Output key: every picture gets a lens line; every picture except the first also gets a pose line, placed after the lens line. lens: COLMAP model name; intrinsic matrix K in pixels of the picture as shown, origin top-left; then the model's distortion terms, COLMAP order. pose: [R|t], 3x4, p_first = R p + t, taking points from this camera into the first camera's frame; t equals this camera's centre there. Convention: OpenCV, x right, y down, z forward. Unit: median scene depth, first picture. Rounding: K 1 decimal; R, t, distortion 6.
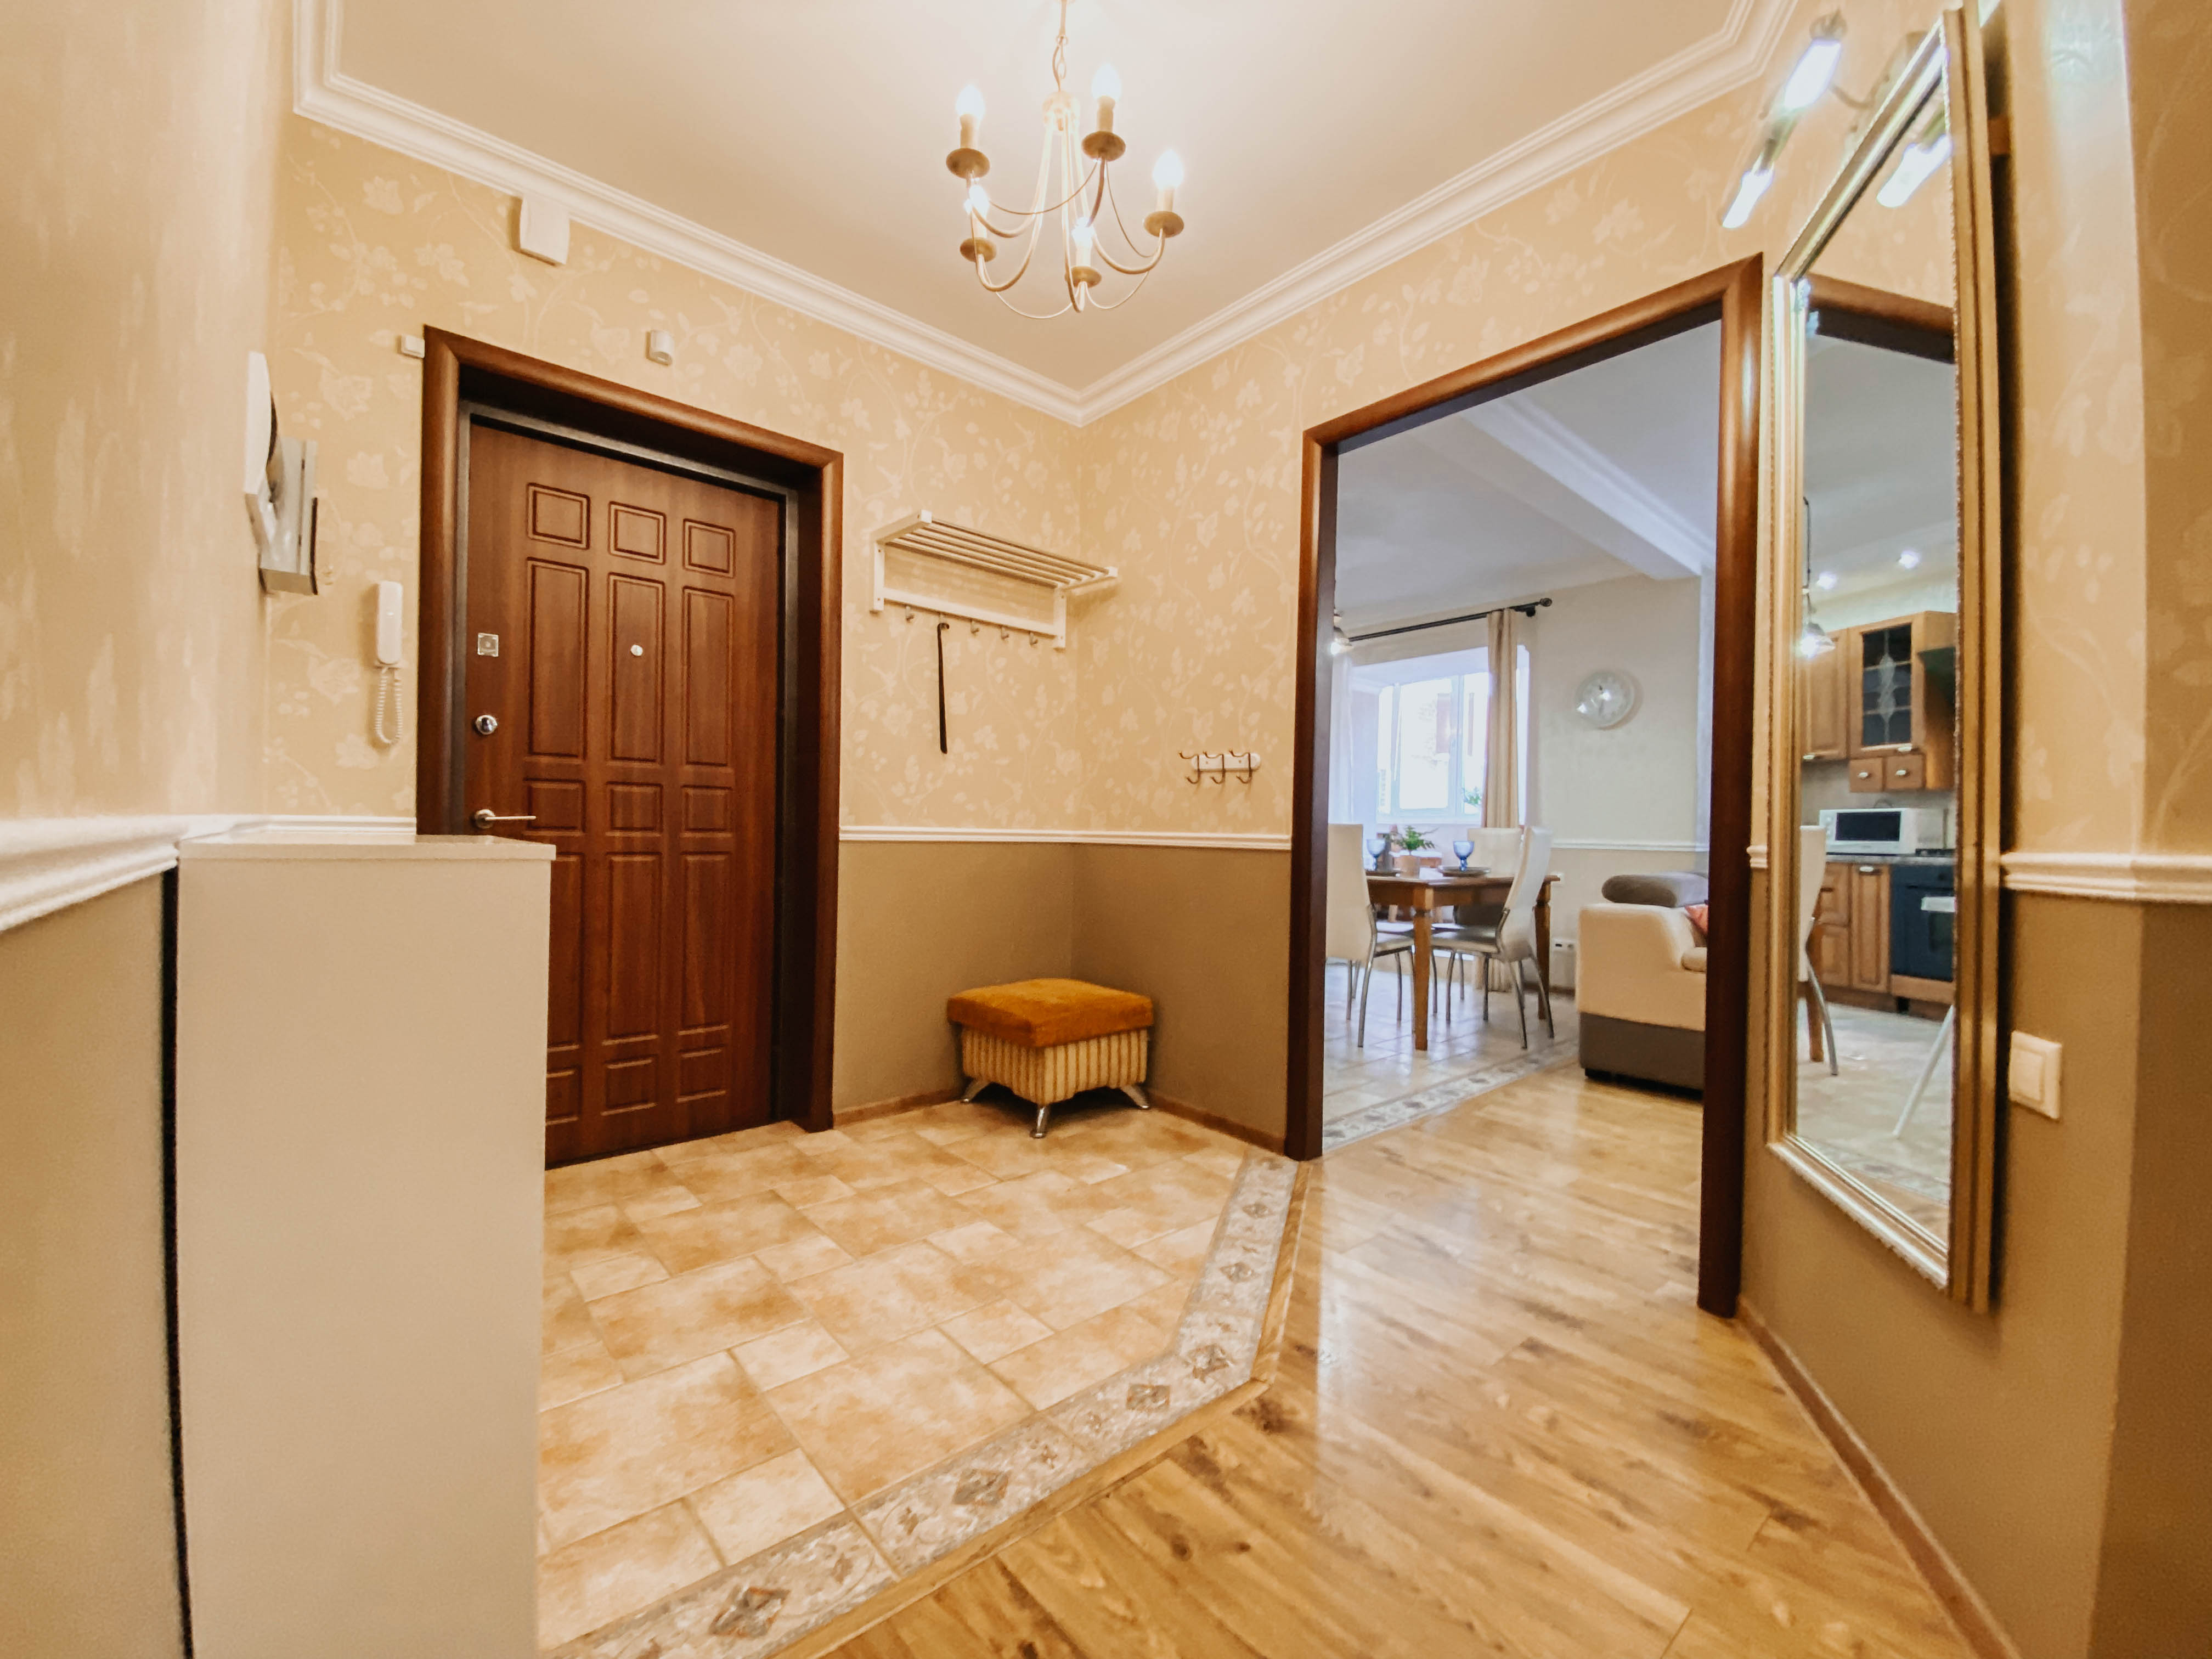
lens RADIAL K [[903.4, 0, 1083.8], [0, 903.4, 839.6], [0, 0, 1]] dist [0.058919, -0.046854]
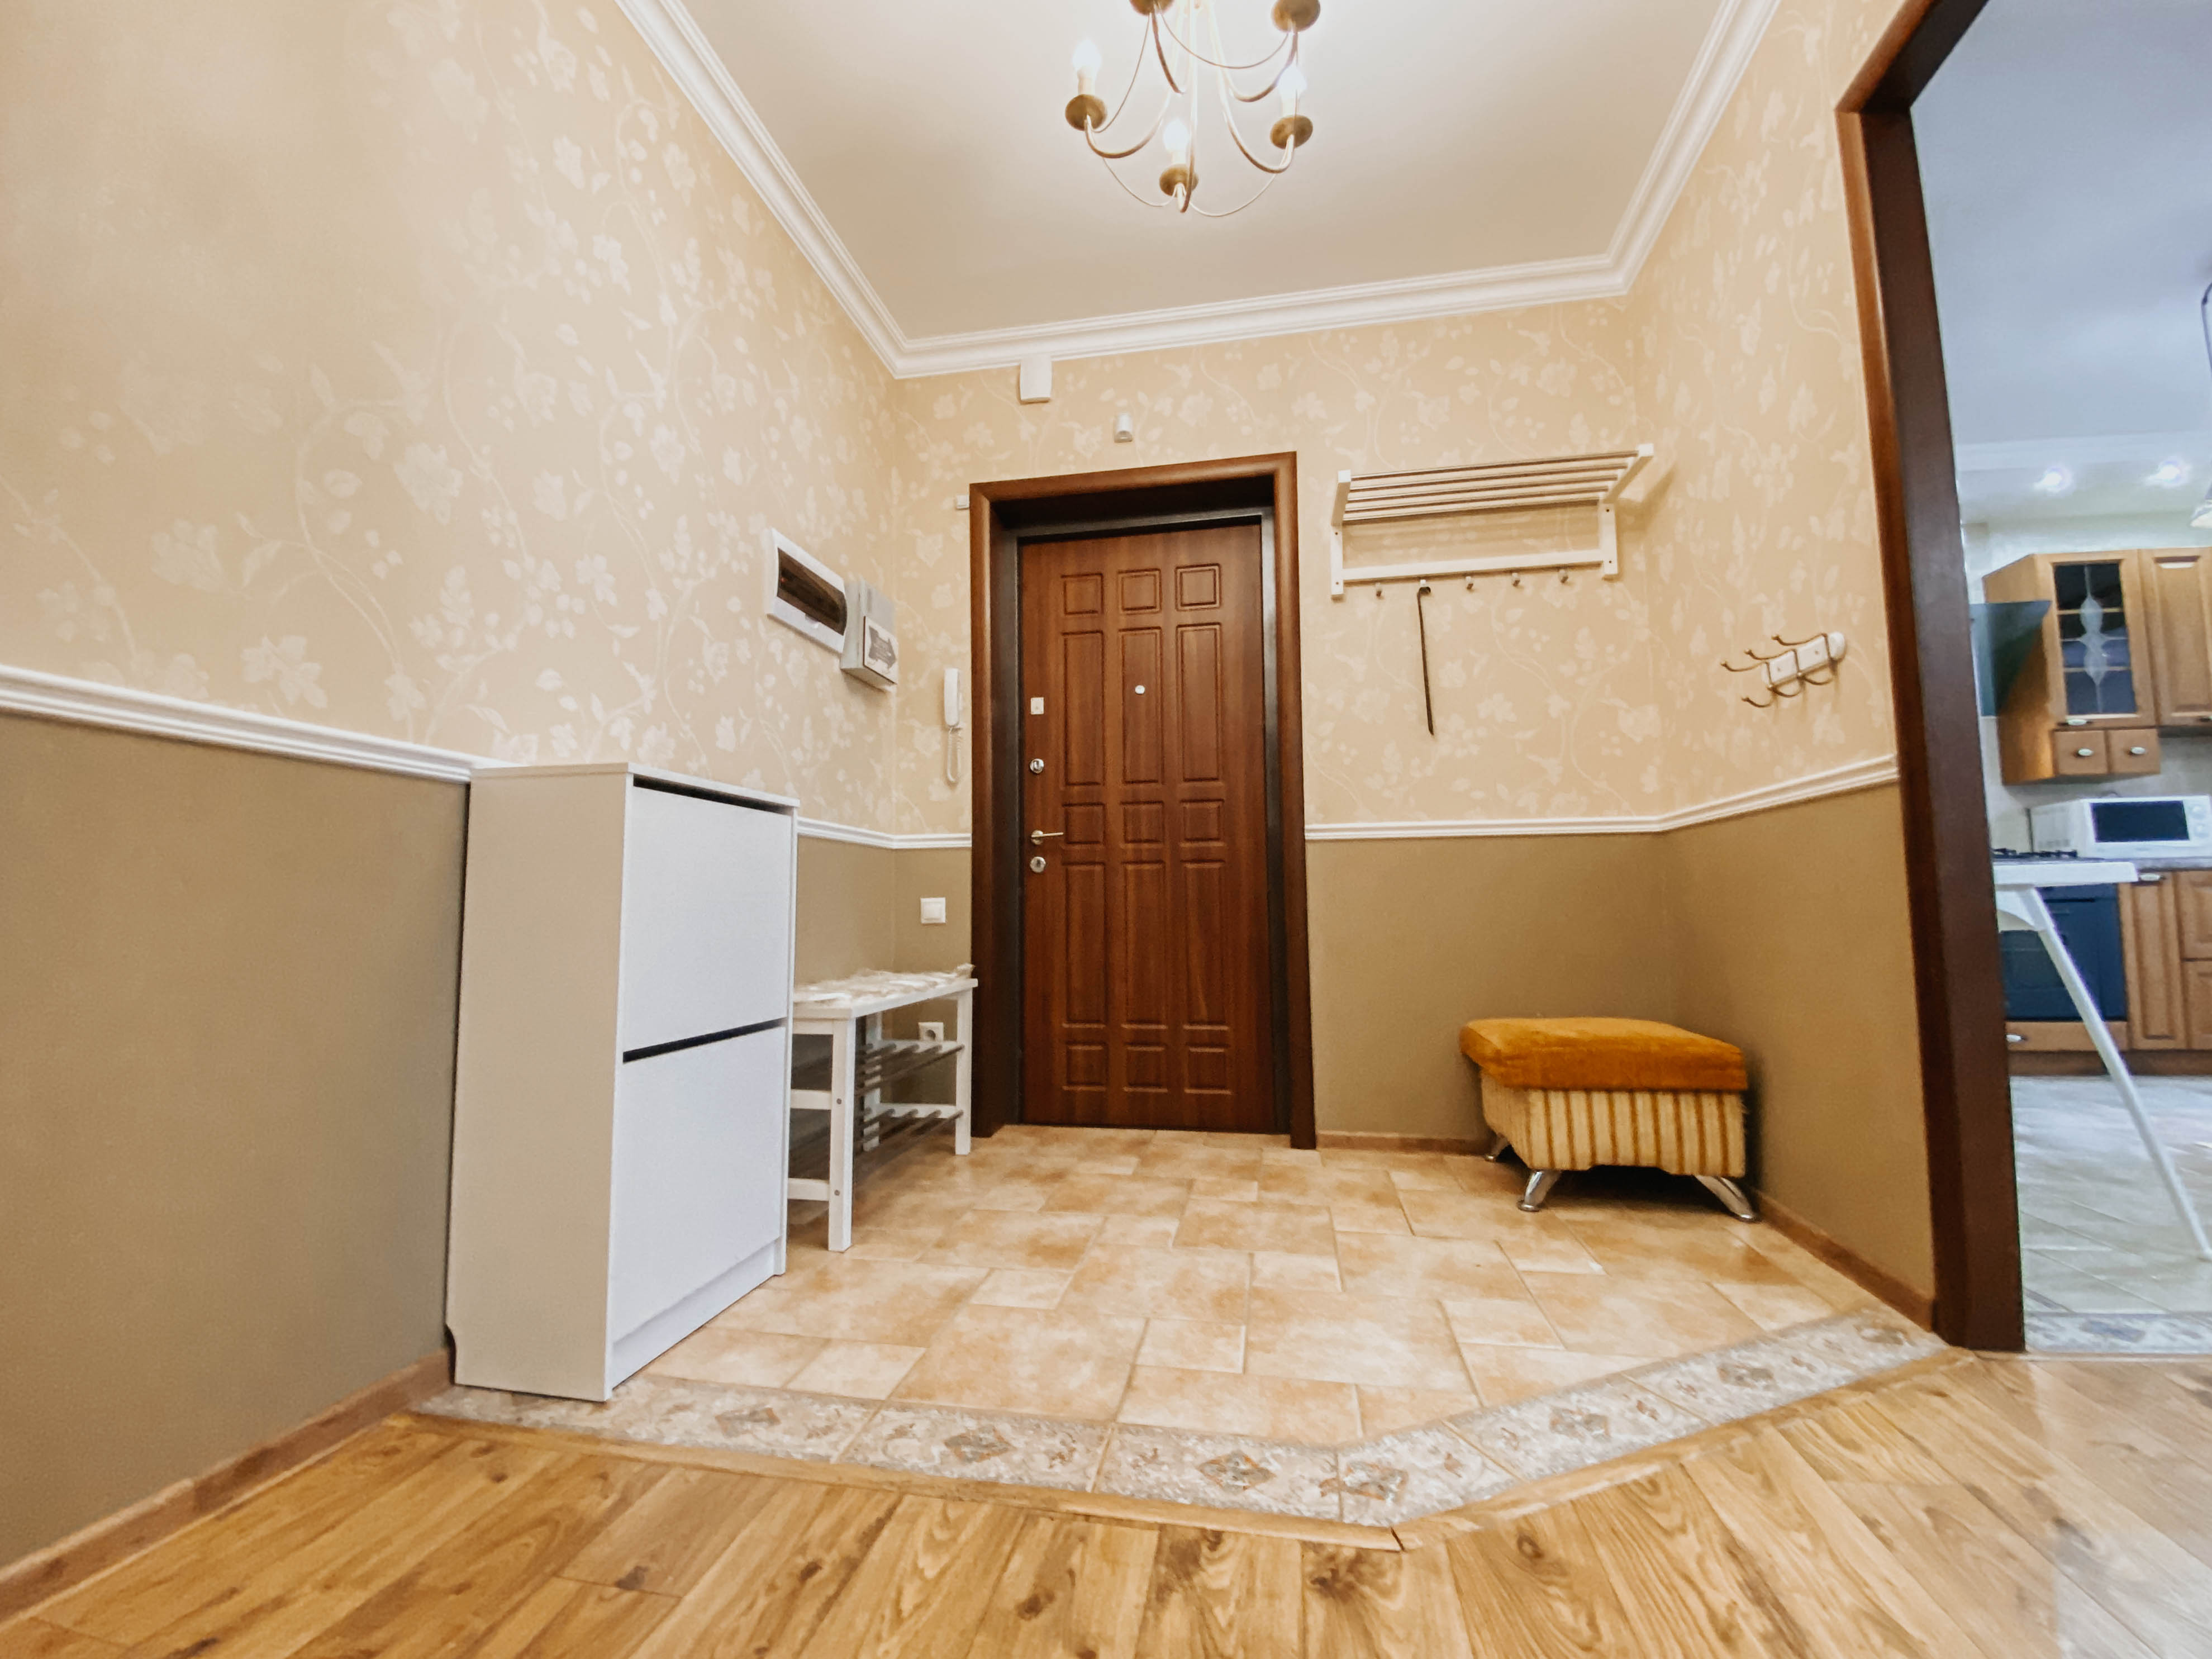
lens RADIAL K [[903.4, 0, 1083.8], [0, 903.4, 839.6], [0, 0, 1]] dist [0.058919, -0.046854]
pose [[0.623786, -0.085223, -0.776935, 0.348985], [0.012436, 0.994994, -0.099157, 0.098965], [0.781496, 0.052191, 0.621723, 0.238536]]
